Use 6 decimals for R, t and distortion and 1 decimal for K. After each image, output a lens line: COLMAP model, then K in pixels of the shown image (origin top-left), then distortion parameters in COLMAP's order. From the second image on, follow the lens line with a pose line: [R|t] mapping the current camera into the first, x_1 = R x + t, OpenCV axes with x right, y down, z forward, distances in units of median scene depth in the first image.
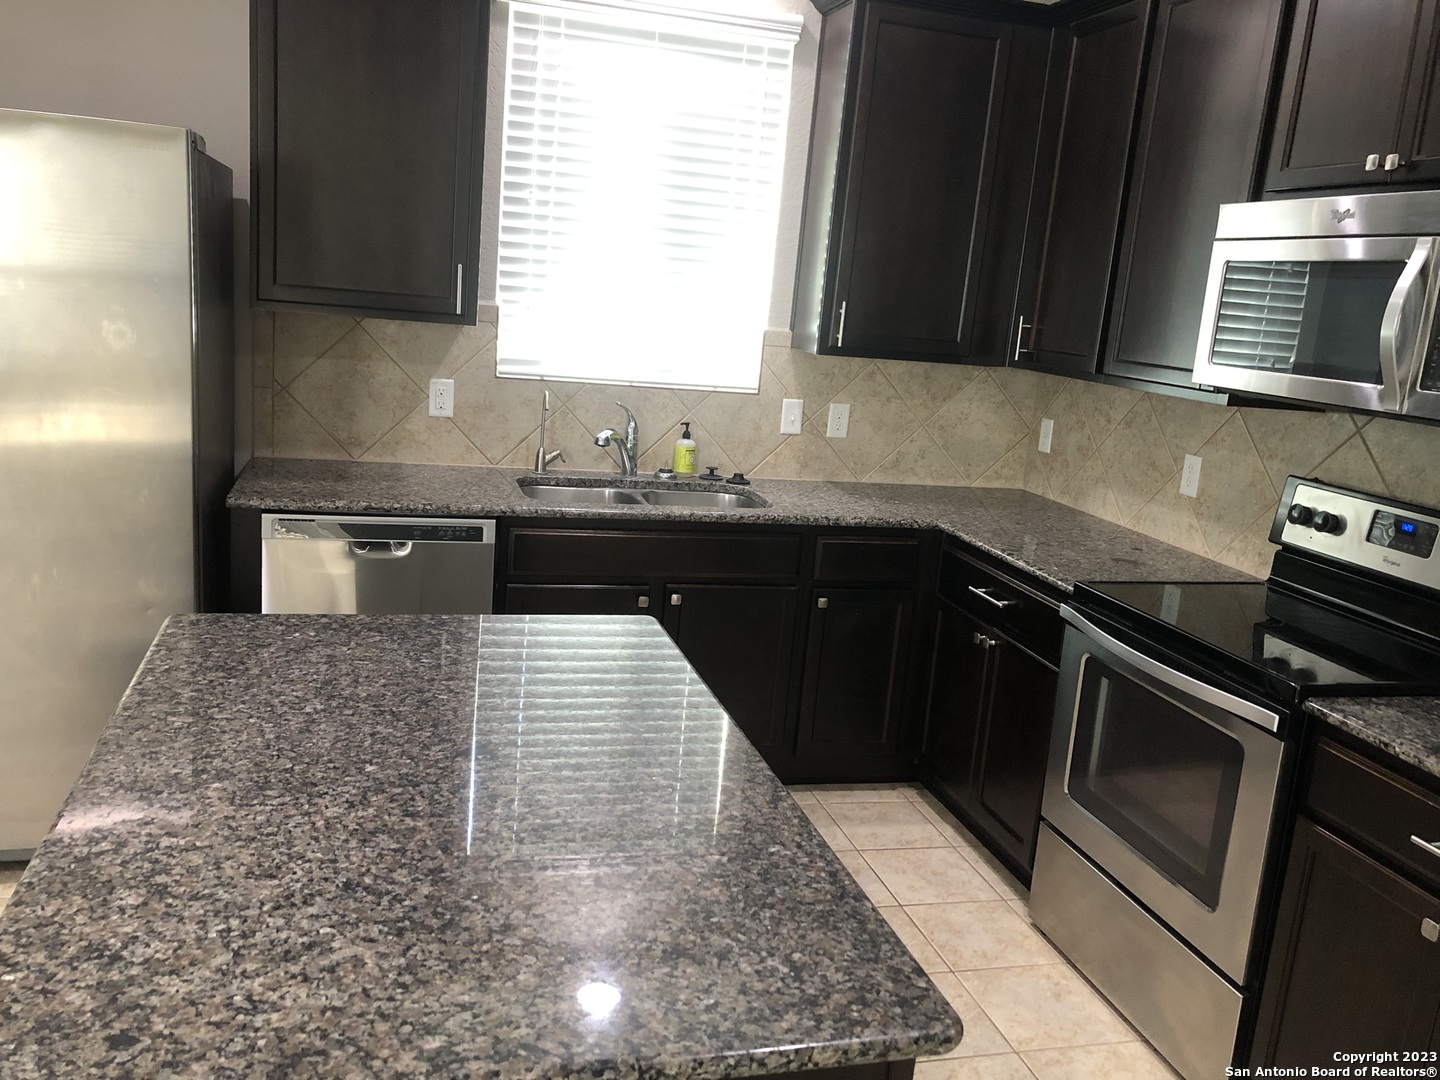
lens RADIAL K [[1184.0, 0, 720.0], [0, 1184.0, 540.0], [0, 0, 1]] dist [0.057468, -0.070774]
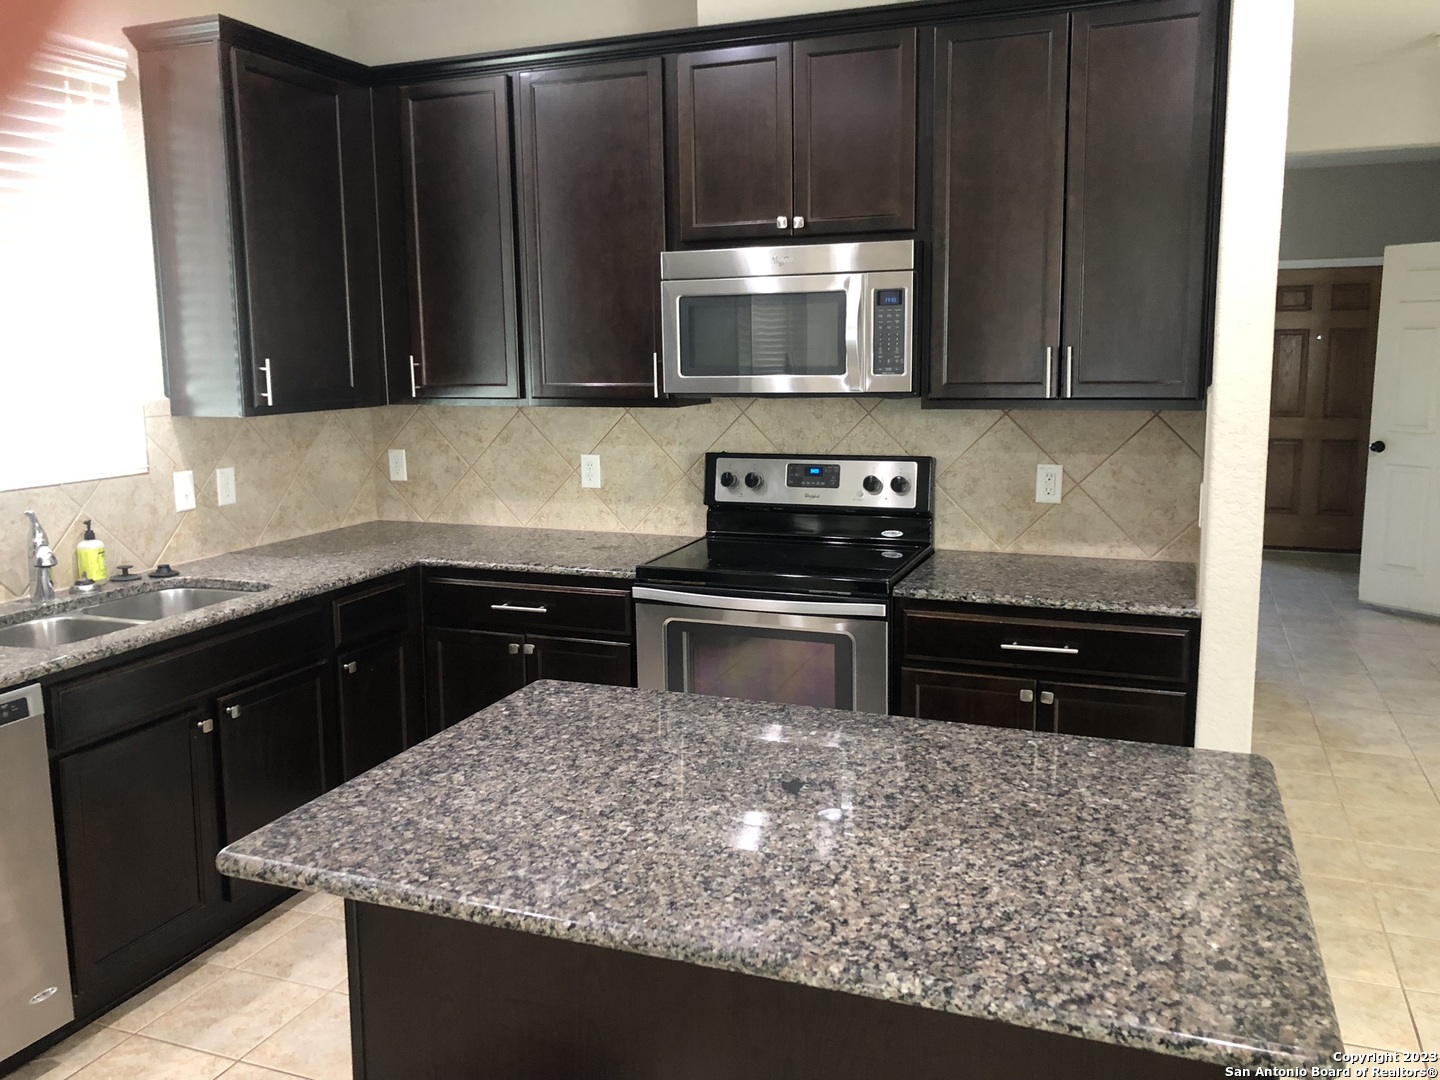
lens RADIAL K [[1164.5, 0, 714.4], [0, 1164.5, 523.9], [0, 0, 1]] dist [0.007244, 0.003193]
pose [[0.589362, -0.210515, 0.779959, -0.499805], [0.231385, 0.968992, 0.086694, -0.081089], [-0.774025, 0.129376, 0.619797, 0.189096]]
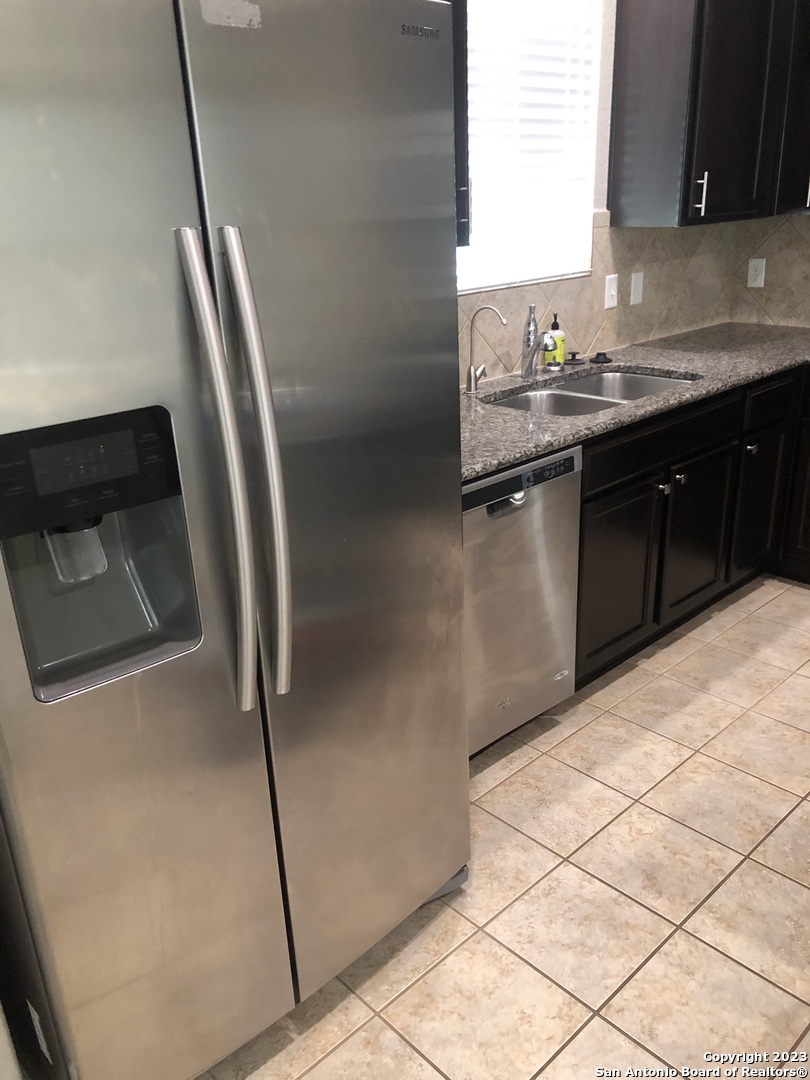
lens RADIAL K [[883.7, 0, 405.0], [0, 883.7, 540.0], [0, 0, 1]] dist [0.000396, -0.006063]
pose [[0.875845, -0.283040, 0.390876, -0.619672], [0.211727, 0.953204, 0.215810, -0.129285], [-0.433667, -0.106257, 0.894786, 0.416512]]
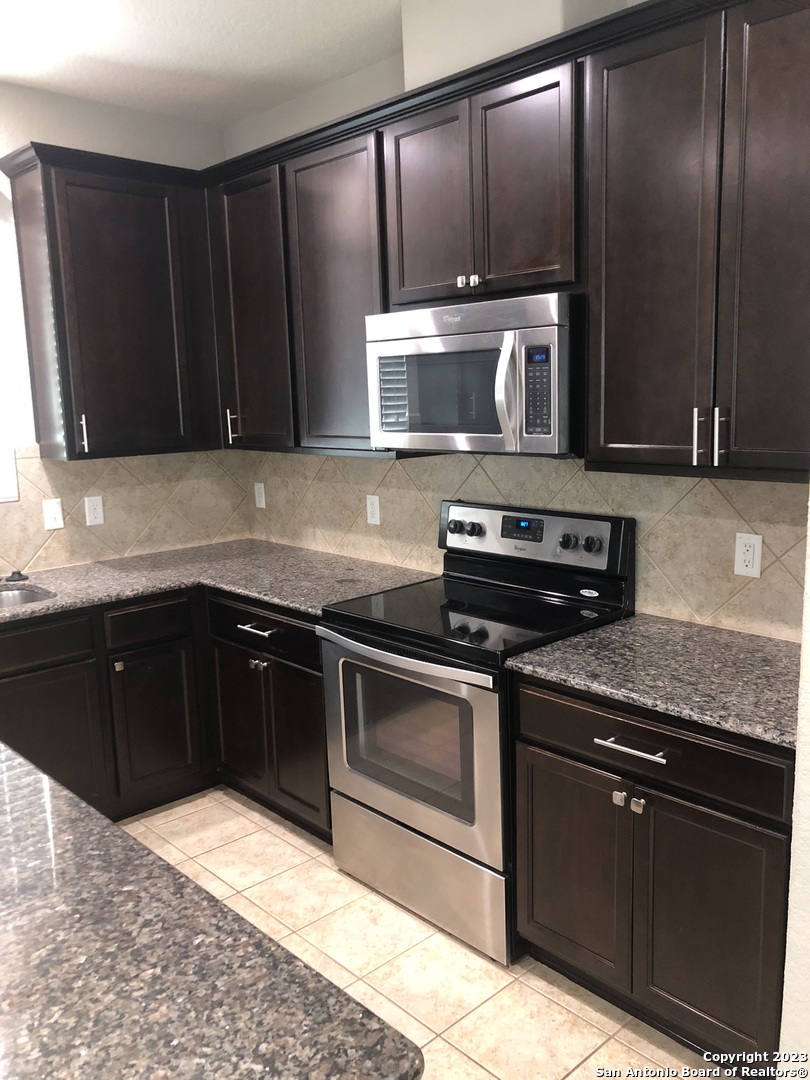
lens RADIAL K [[888.0, 0, 403.8], [0, 888.0, 546.2], [0, 0, 1]] dist [0.057468, -0.070774]
pose [[0.879913, -0.188926, 0.435959, -0.033672], [0.198023, 0.979880, 0.024962, -0.033539], [-0.431903, 0.064366, 0.899620, 0.064881]]
